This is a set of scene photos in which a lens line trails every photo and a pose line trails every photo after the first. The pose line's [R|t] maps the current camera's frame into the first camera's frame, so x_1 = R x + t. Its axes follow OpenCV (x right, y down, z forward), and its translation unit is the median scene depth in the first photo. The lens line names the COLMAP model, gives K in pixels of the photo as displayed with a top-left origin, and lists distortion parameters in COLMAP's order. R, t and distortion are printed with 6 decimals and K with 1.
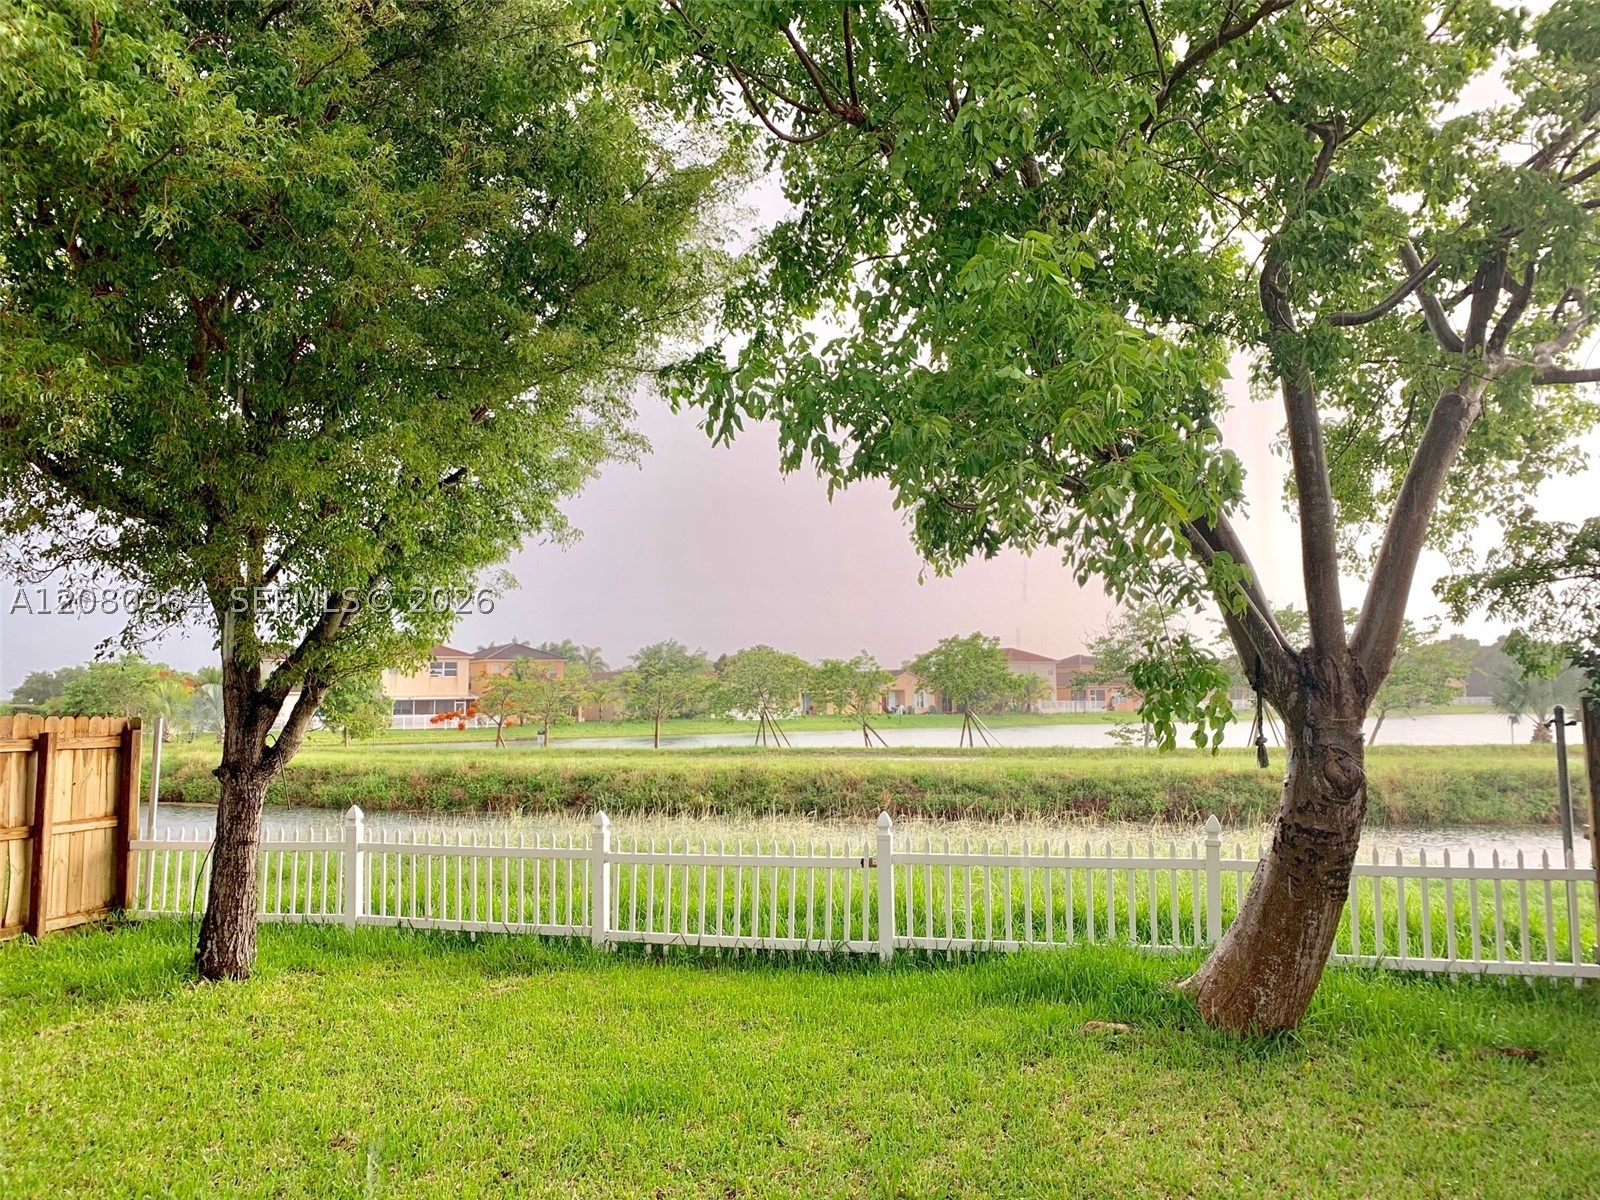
lens RADIAL K [[1224.3, 0, 796.7], [0, 1224.3, 587.2], [0, 0, 1]] dist [0.031933, -0.036923]
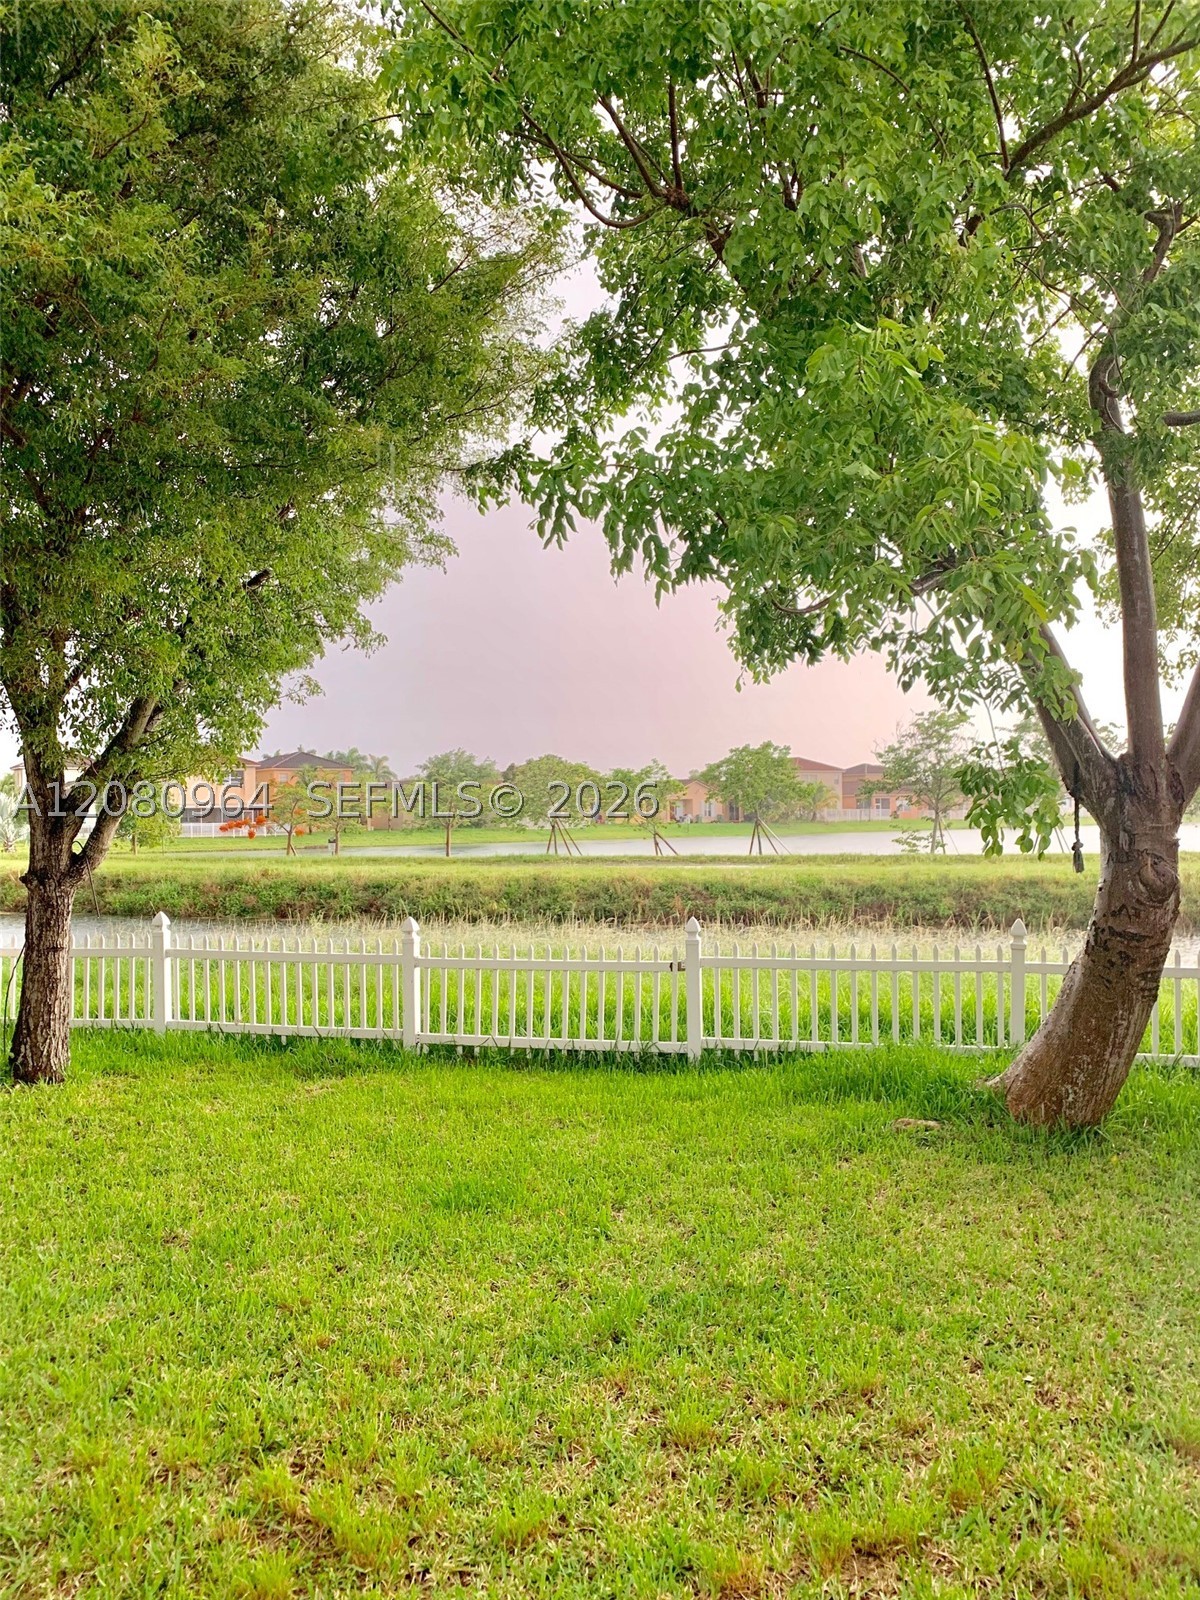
lens RADIAL K [[1224.3, 0, 608.5], [0, 1224.3, 792.0], [0, 0, 1]] dist [0.031933, -0.036923]
pose [[0.999762, -0.000106, 0.021819, -0.021676], [-0.001596, 0.996953, 0.077991, 0.002219], [-0.021761, -0.078007, 0.996715, 0.006284]]
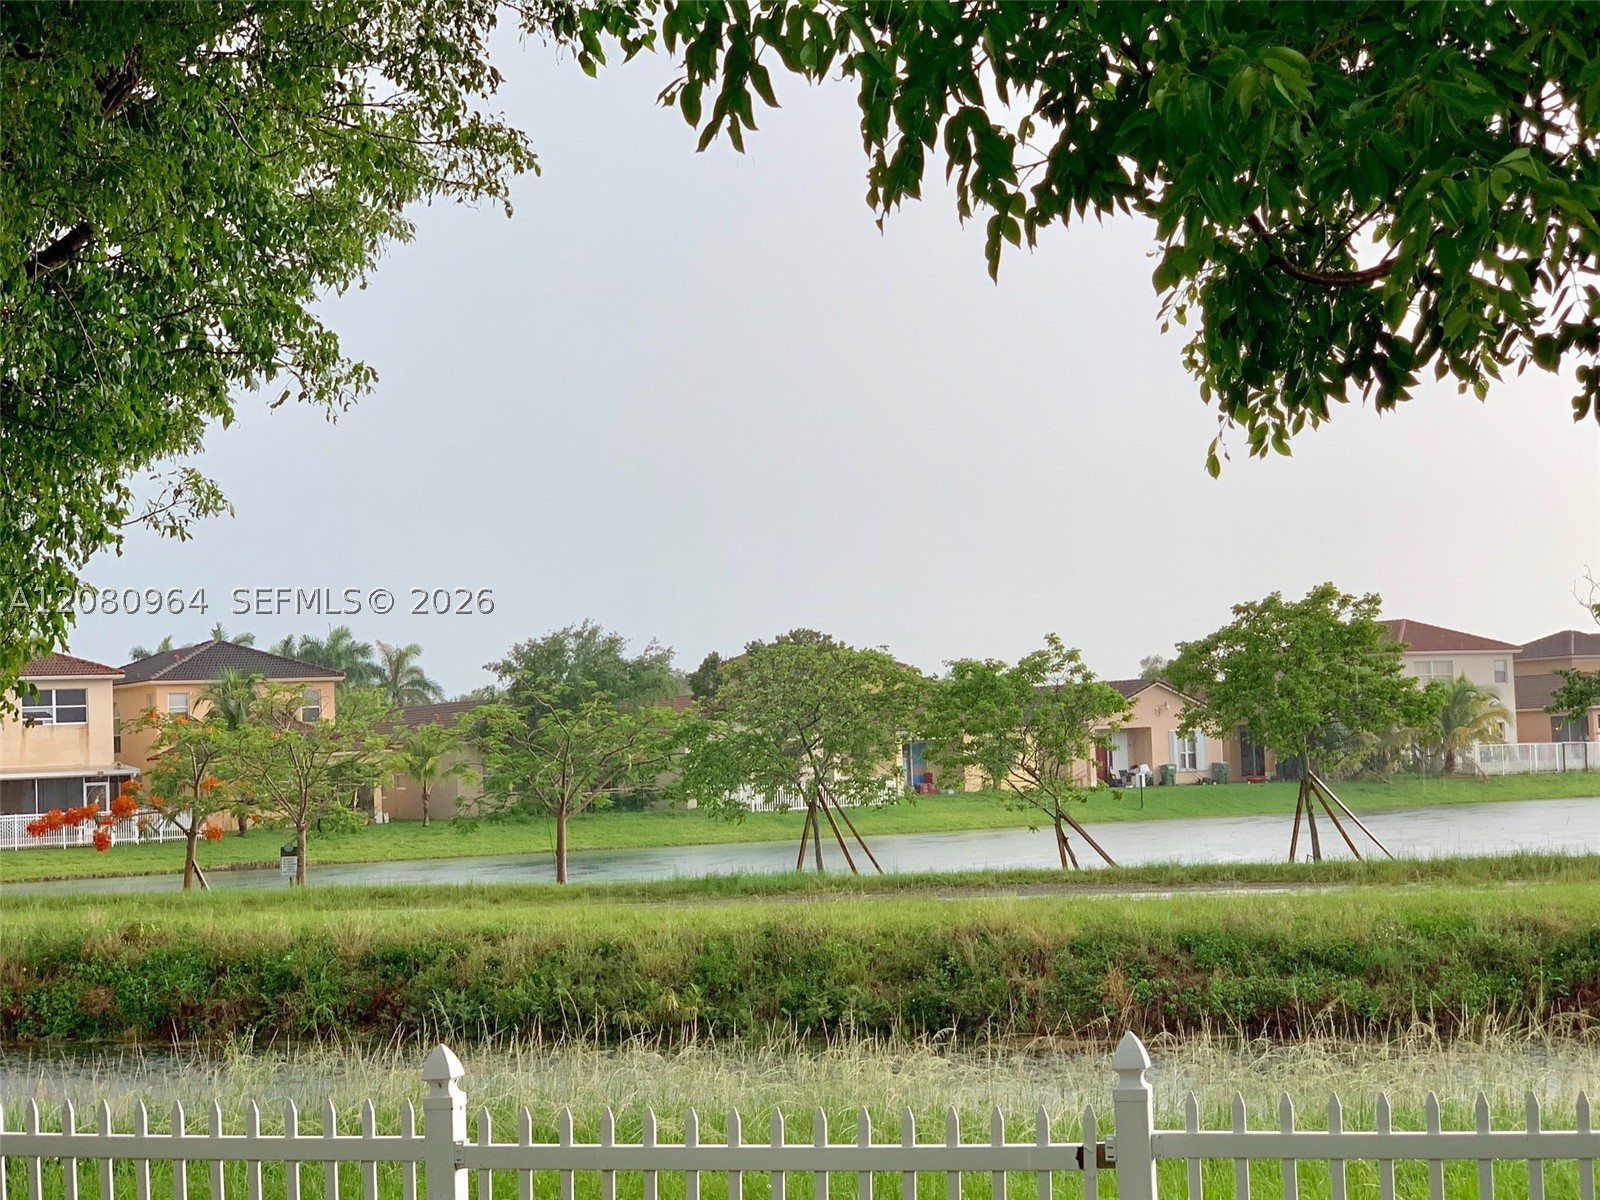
lens RADIAL K [[2925.7, 0, 764.4], [0, 2925.7, 588.1], [0, 0, 1]] dist [0.011783, 0.000000]
pose [[0.998773, -0.028362, -0.040591, -0.007373], [0.029711, 0.999013, 0.033031, -0.001041], [0.039614, -0.034196, 0.998630, 0.024140]]
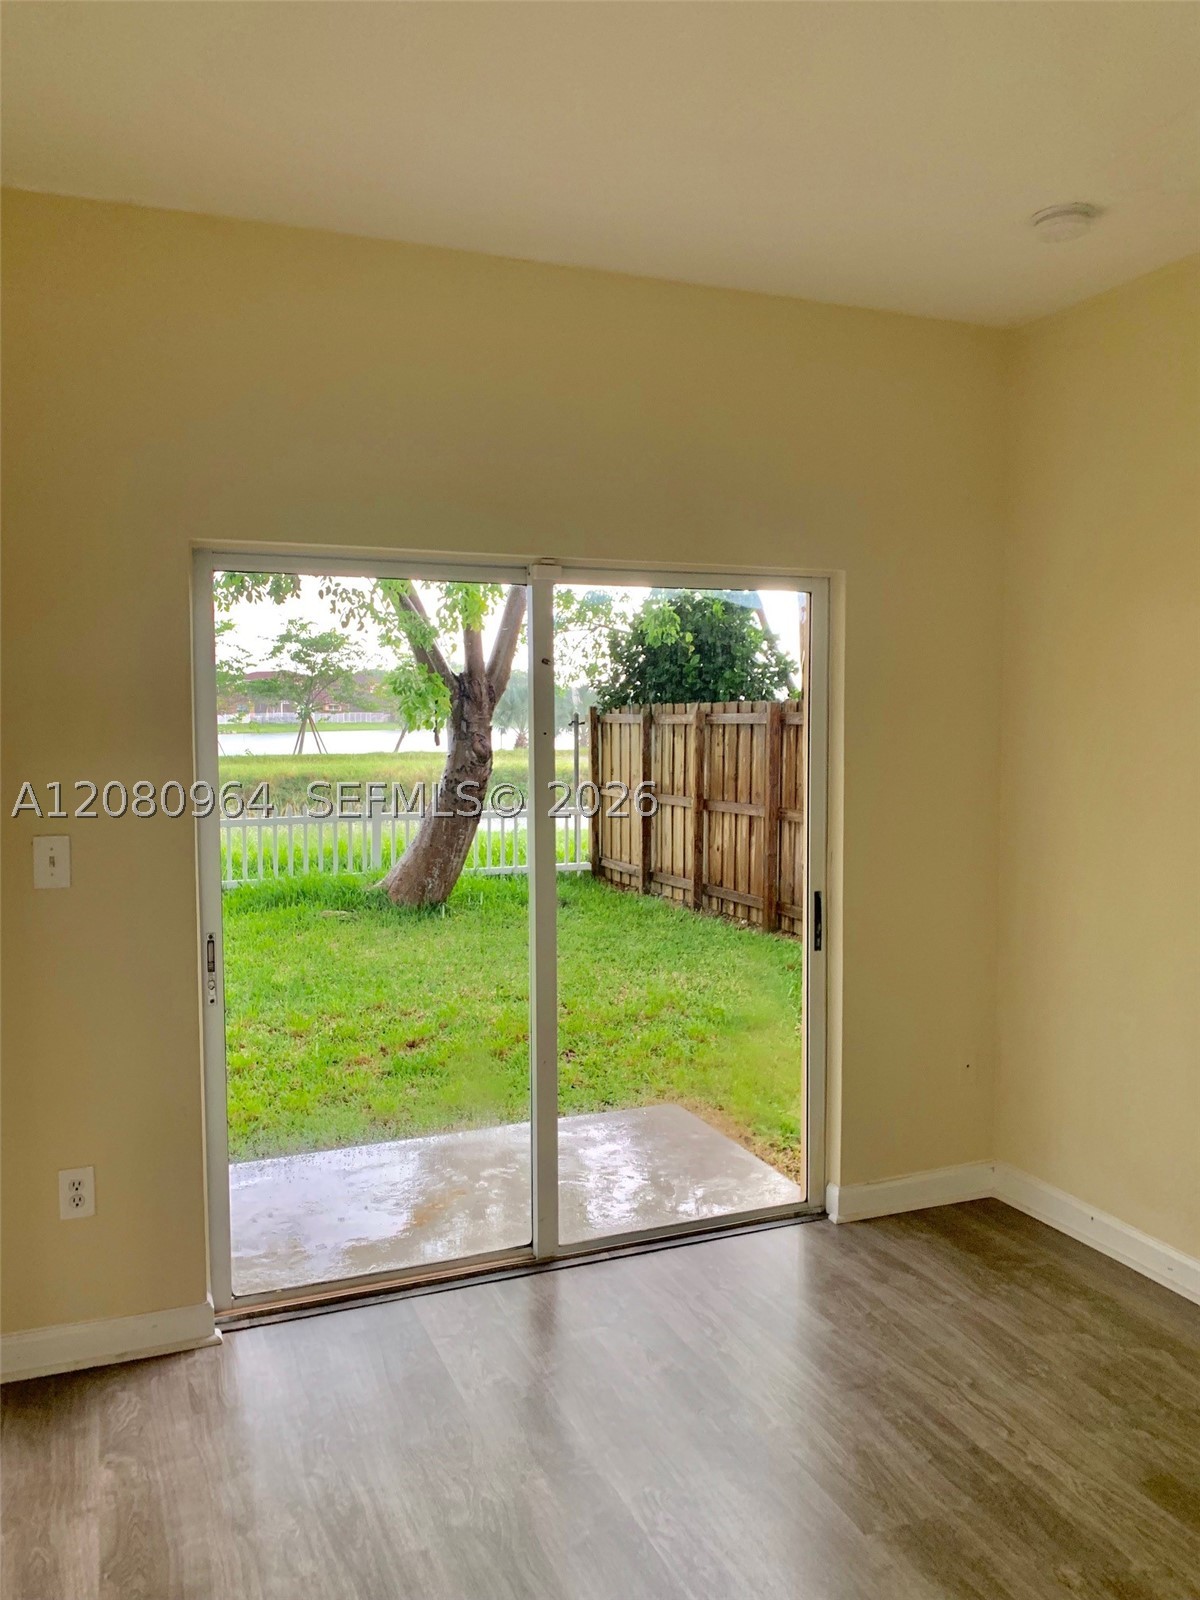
lens RADIAL K [[1224.3, 0, 601.5], [0, 1224.3, 799.8], [0, 0, 1]] dist [0.031933, -0.036923]
pose [[0.814242, -0.028815, 0.579810, -0.291061], [-0.064472, 0.988101, 0.139645, -0.017262], [-0.576934, -0.151086, 0.802695, -0.328196]]
